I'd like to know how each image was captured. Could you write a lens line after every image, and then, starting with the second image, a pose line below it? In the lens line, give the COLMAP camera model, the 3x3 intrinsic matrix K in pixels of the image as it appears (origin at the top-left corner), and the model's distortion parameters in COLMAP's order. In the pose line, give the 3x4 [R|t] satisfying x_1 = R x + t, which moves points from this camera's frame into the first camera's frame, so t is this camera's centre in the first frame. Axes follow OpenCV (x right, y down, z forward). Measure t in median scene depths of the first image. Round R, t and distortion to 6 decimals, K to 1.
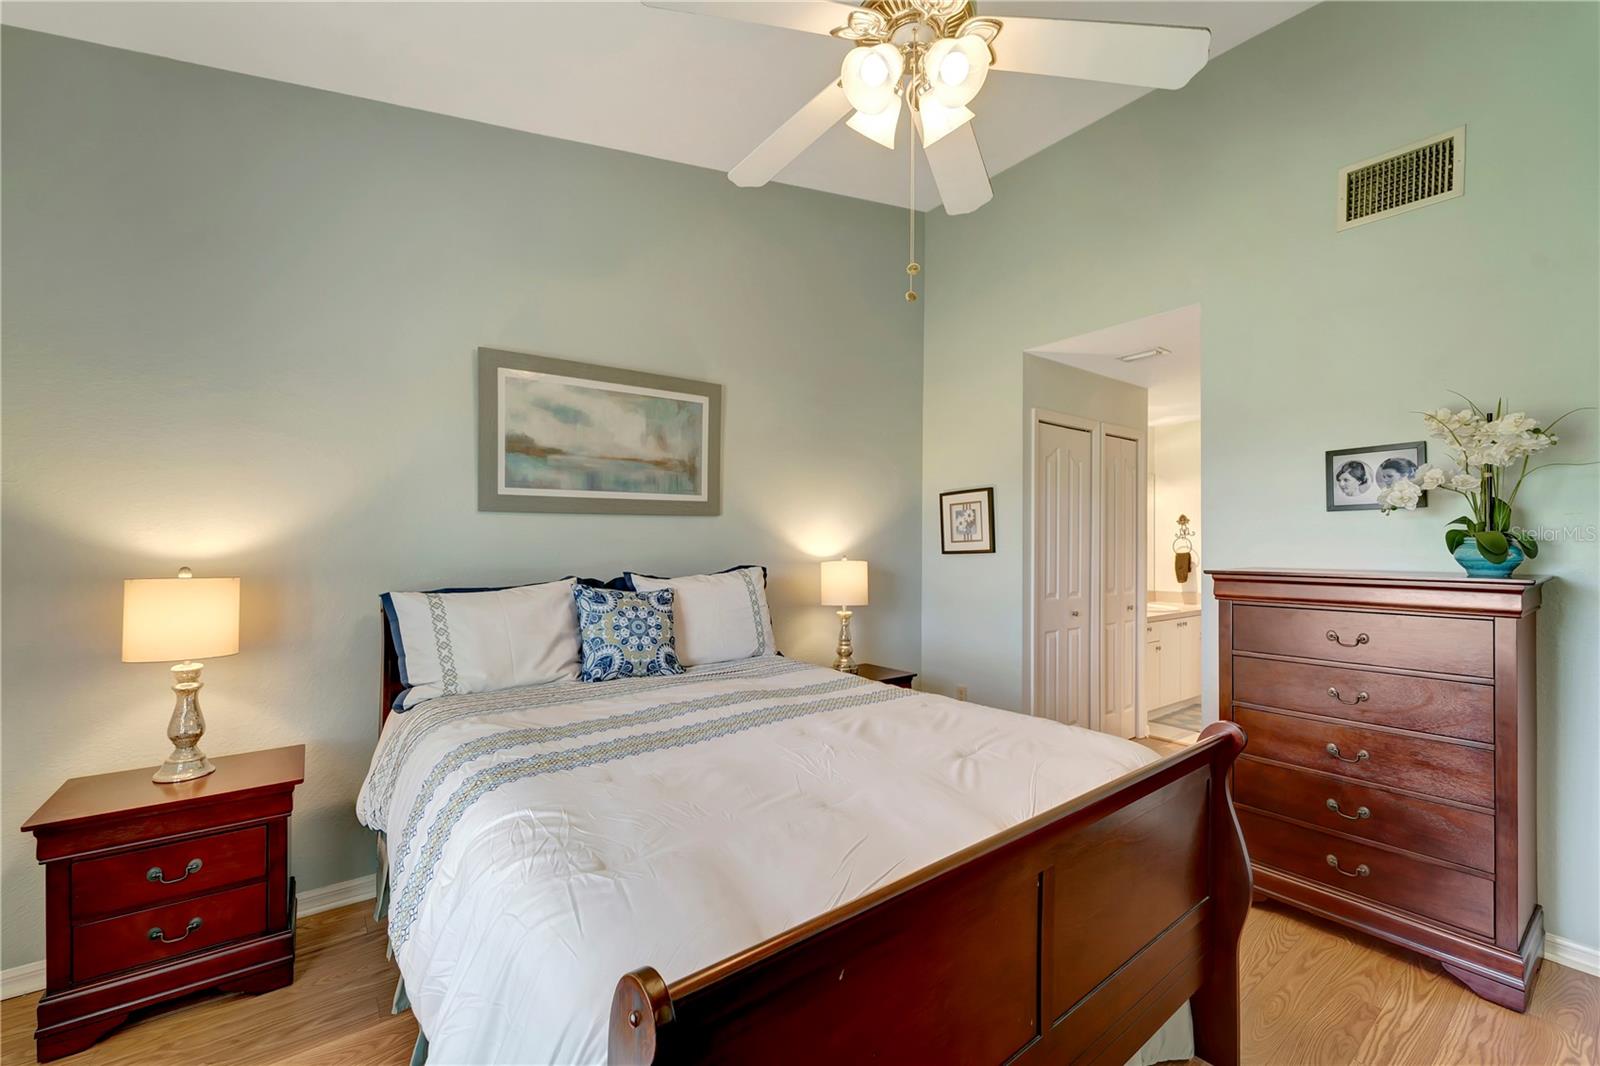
lens RADIAL K [[658.0, 0, 800.0], [0, 658.0, 533.0], [0, 0, 1]] dist [0.000995, 0.000167]
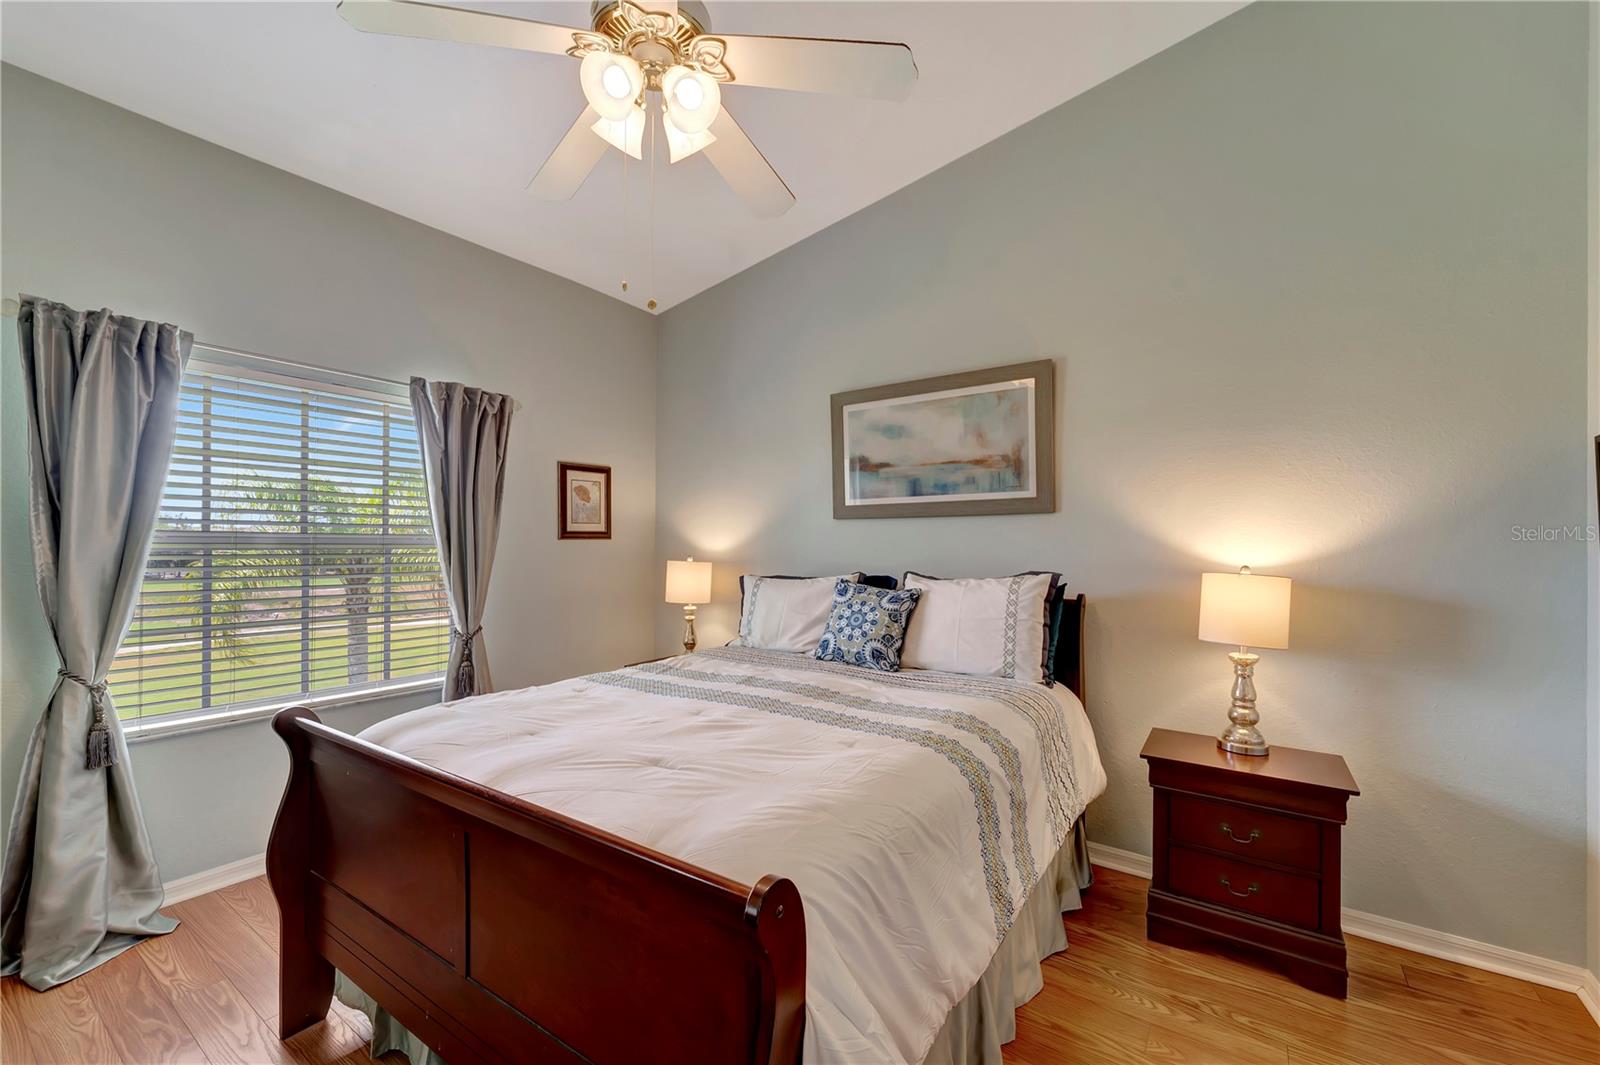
lens RADIAL K [[650.2, 0, 800.0], [0, 650.2, 532.5], [0, 0, 1]] dist [-0.000880, -0.000398]
pose [[0.306379, -0.016946, -0.951759, 0.695312], [0.006931, 0.999855, -0.015571, 0.012017], [0.951884, -0.001826, 0.306452, 0.523978]]
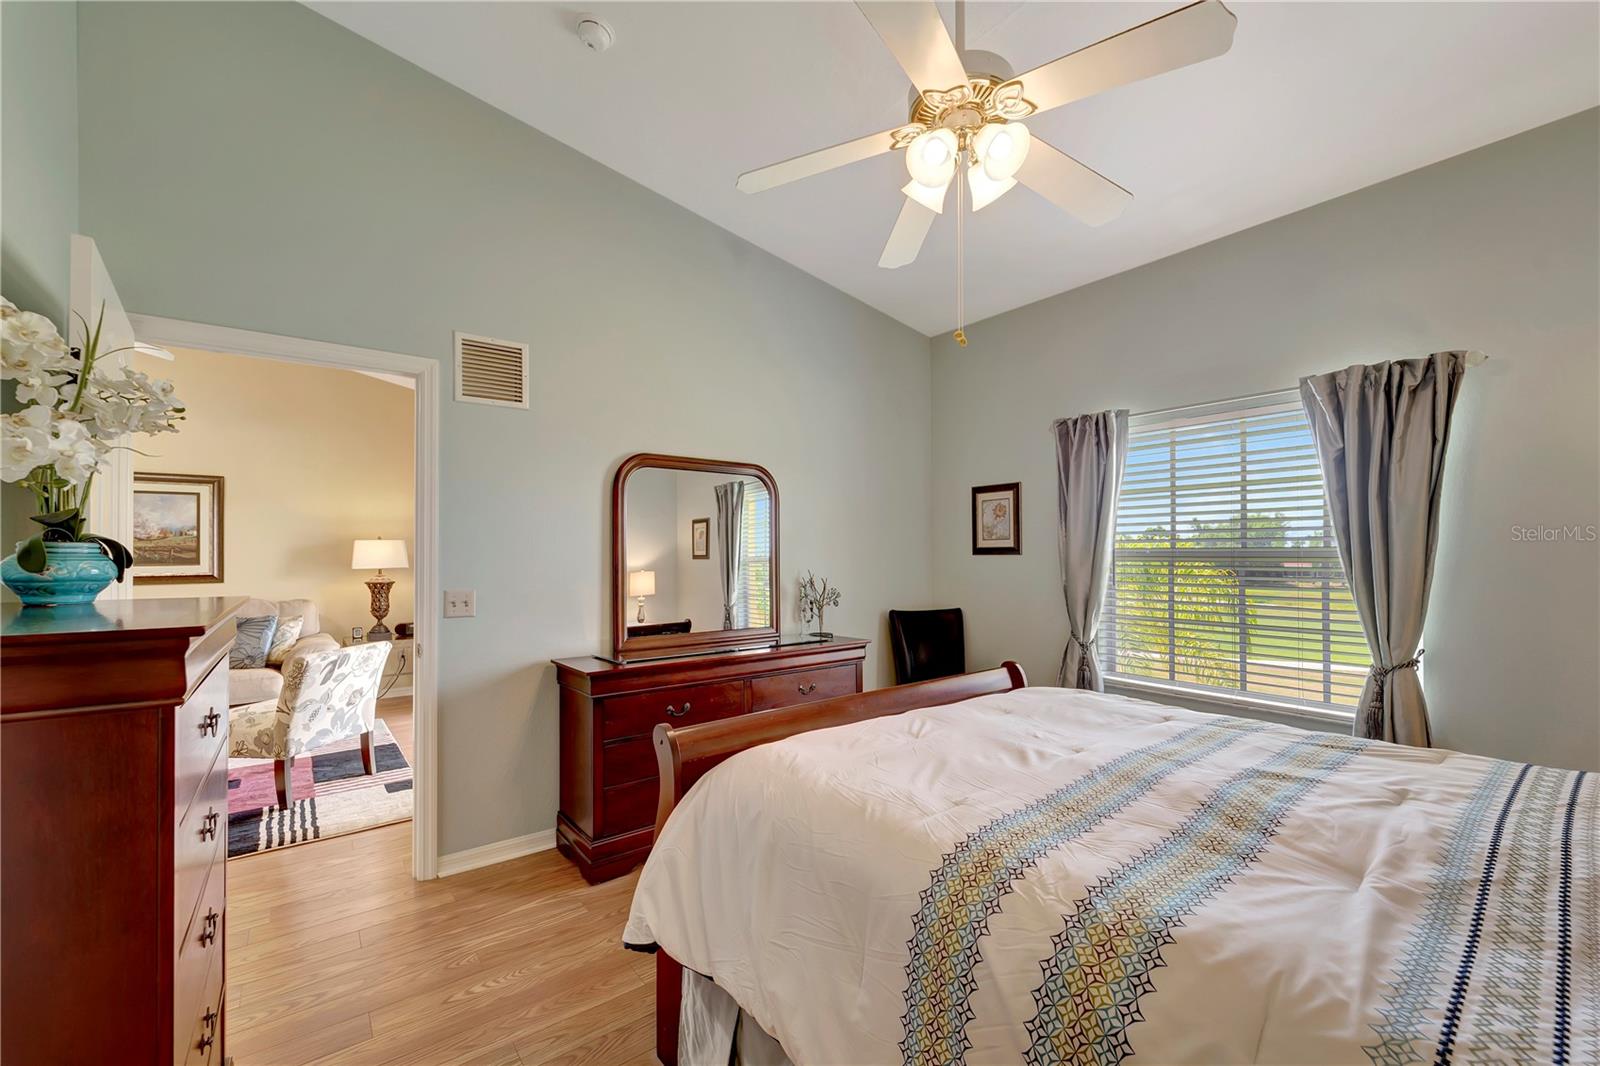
lens RADIAL K [[644.4, 0, 798.6], [0, 644.4, 546.2], [0, 0, 1]] dist [-0.002787, -0.000354]
pose [[-0.999970, 0.000398, -0.007777, 0.269436], [0.000591, 0.999690, -0.024882, 0.016587], [0.007765, -0.024885, -0.999660, 1.228436]]
